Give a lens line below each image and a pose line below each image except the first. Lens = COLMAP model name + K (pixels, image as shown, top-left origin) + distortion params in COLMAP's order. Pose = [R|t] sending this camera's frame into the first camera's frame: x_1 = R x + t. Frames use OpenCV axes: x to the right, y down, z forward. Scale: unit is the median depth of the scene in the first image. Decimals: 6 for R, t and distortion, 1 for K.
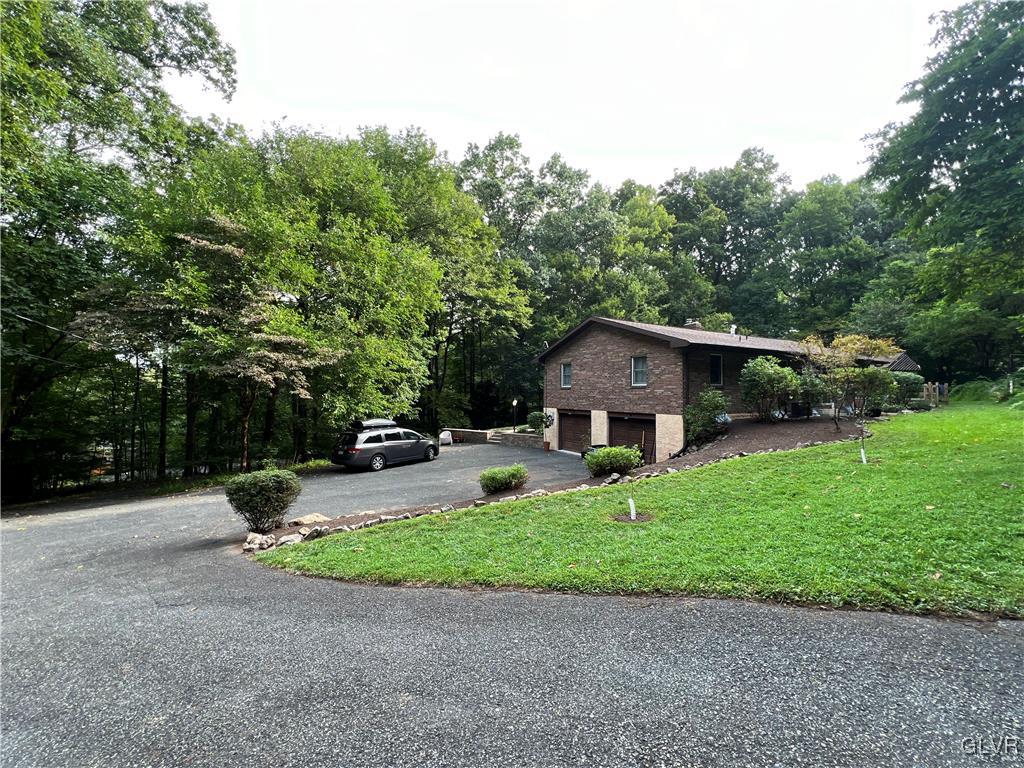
lens RADIAL K [[406.4, 0, 513.7], [0, 406.4, 387.5], [0, 0, 1]] dist [-0.003848, 0.000167]
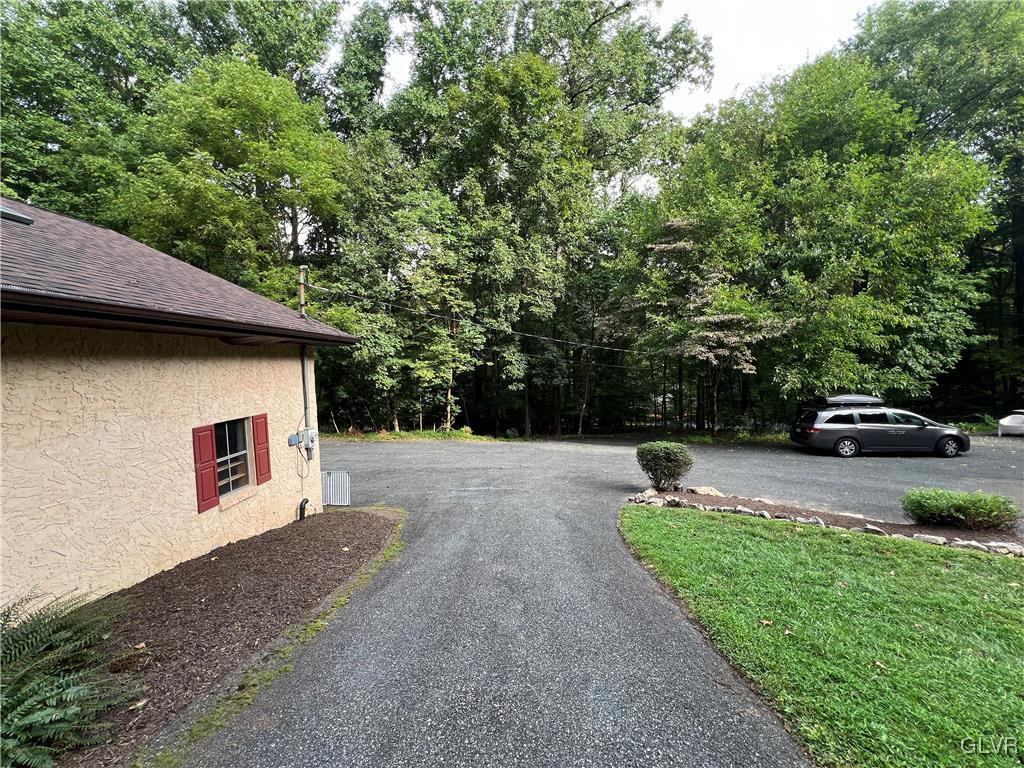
lens RADIAL K [[406.4, 0, 511.5], [0, 406.4, 390.0], [0, 0, 1]] dist [-0.003848, 0.000167]
pose [[0.409184, 0.041757, -0.911496, 0.148631], [0.052252, 0.996241, 0.069096, -0.028702], [0.910954, -0.075901, 0.405464, 0.045863]]
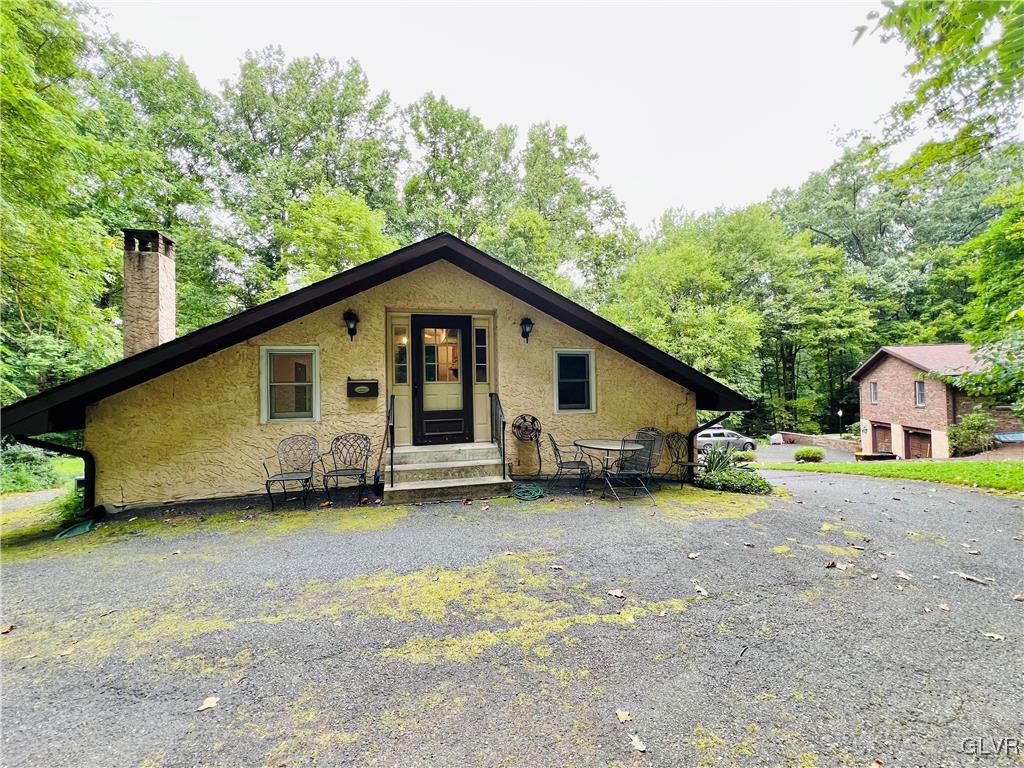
lens RADIAL K [[406.4, 0, 514.6], [0, 406.4, 390.4], [0, 0, 1]] dist [-0.003848, 0.000167]
pose [[0.633910, -0.019385, -0.773164, 0.499489], [0.031585, 0.999501, 0.000836, -0.093538], [0.772761, -0.024950, 0.634206, -0.736737]]
